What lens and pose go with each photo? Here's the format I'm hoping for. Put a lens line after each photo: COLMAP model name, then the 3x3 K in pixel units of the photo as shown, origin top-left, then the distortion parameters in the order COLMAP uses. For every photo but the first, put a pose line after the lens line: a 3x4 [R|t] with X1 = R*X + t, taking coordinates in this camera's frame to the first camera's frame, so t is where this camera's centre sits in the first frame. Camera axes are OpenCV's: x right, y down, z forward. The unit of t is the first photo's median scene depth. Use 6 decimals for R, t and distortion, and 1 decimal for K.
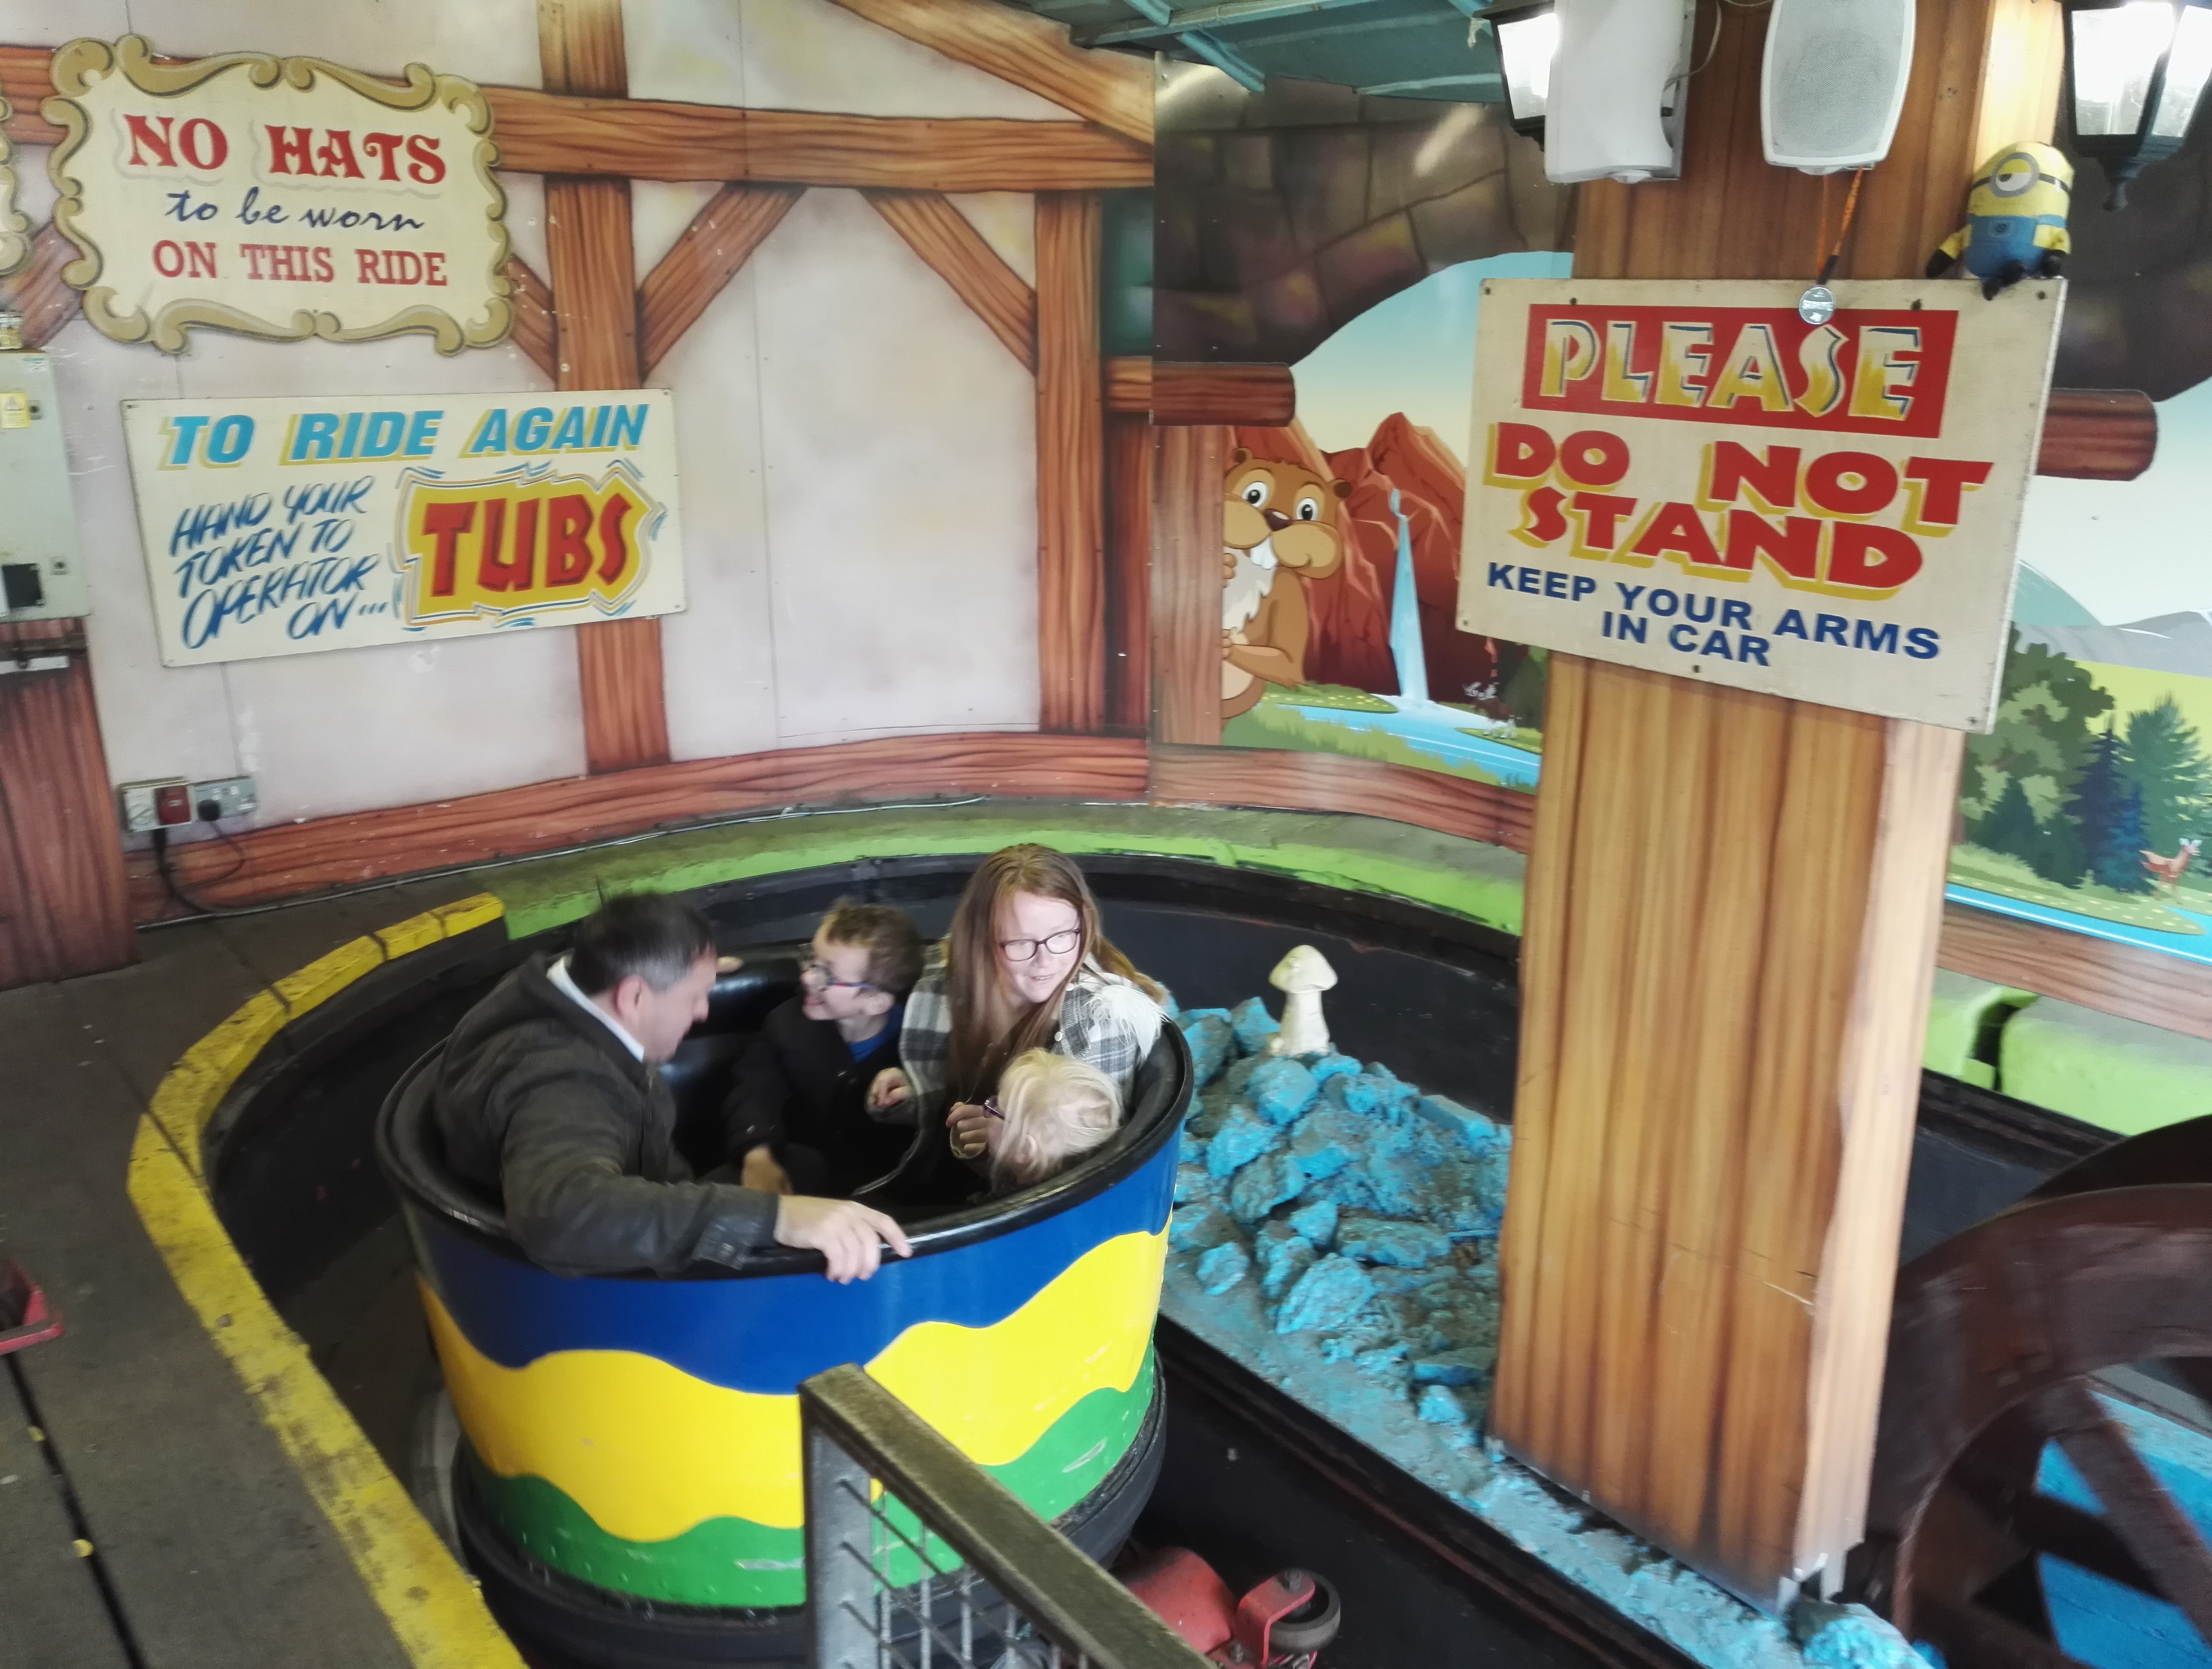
lens RADIAL K [[1951.7, 0, 1025.6], [0, 1951.7, 854.2], [0, 0, 1]] dist [0.065174, -0.036121]
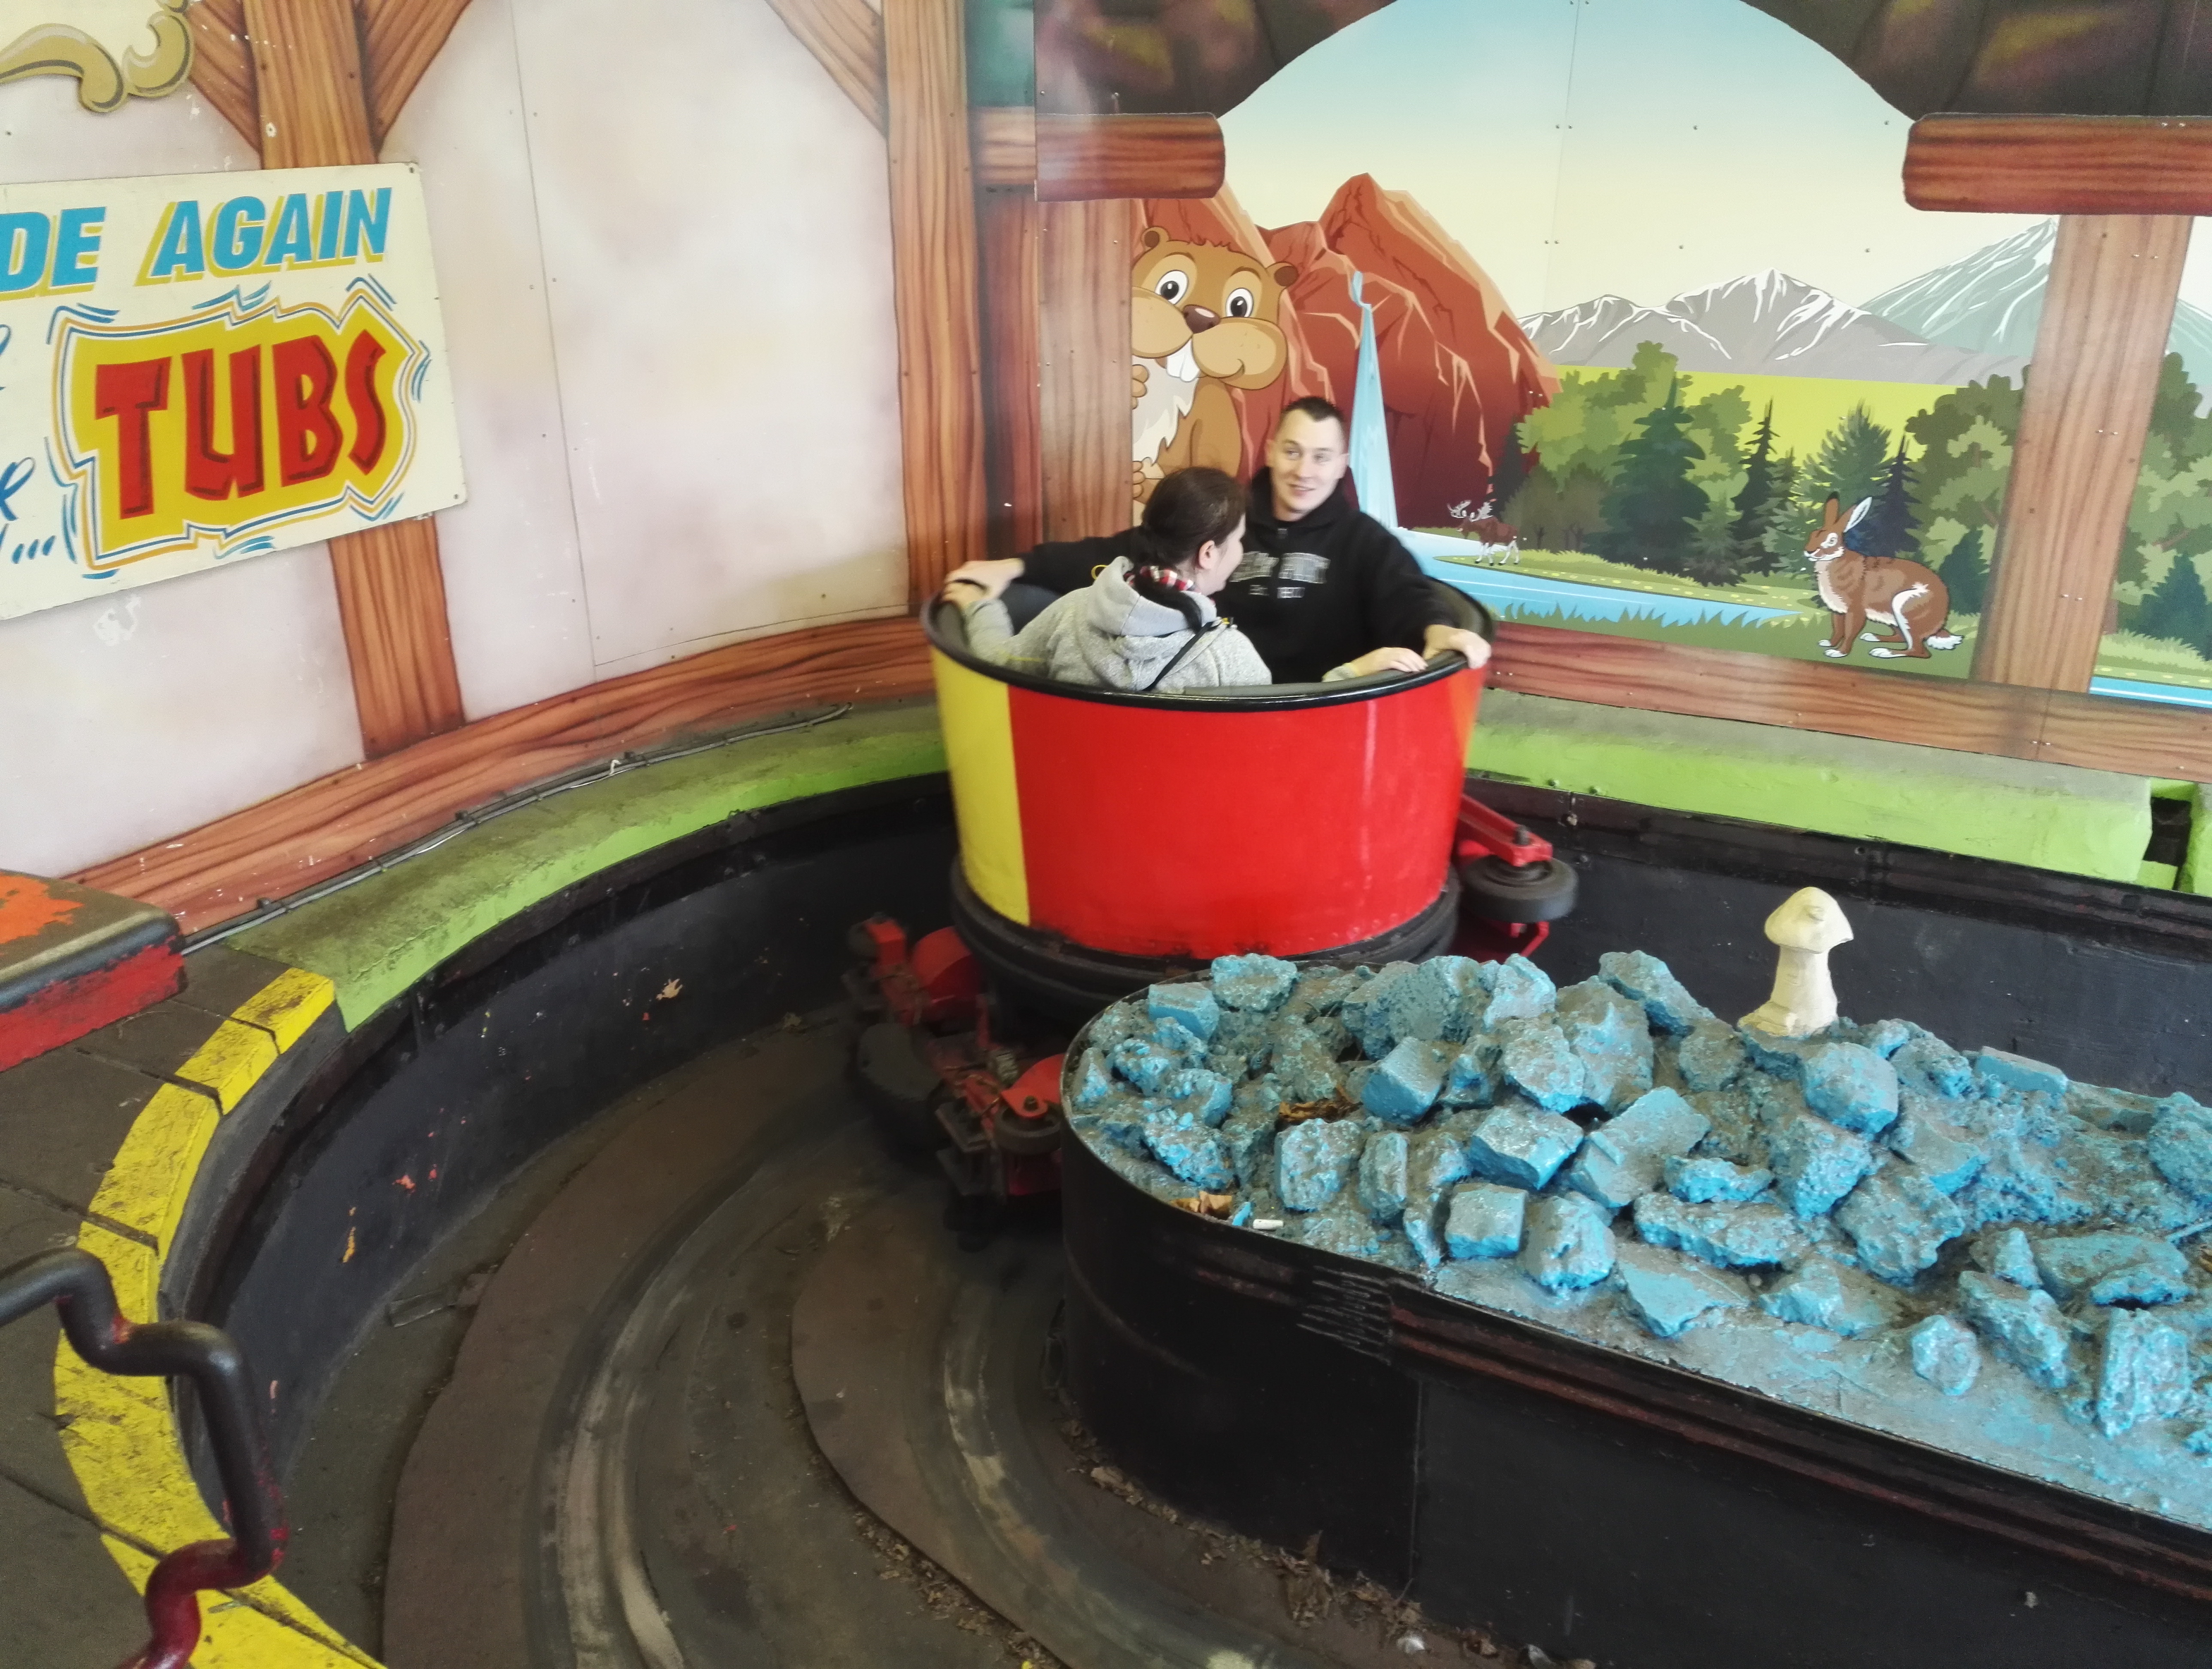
lens RADIAL K [[1951.7, 0, 1175.8], [0, 1951.7, 879.4], [0, 0, 1]] dist [0.065174, -0.036121]
pose [[0.903651, -0.169523, 0.393289, -0.250359], [0.123571, 0.982473, 0.139557, -0.061519], [-0.410054, -0.077512, 0.908761, 0.268558]]
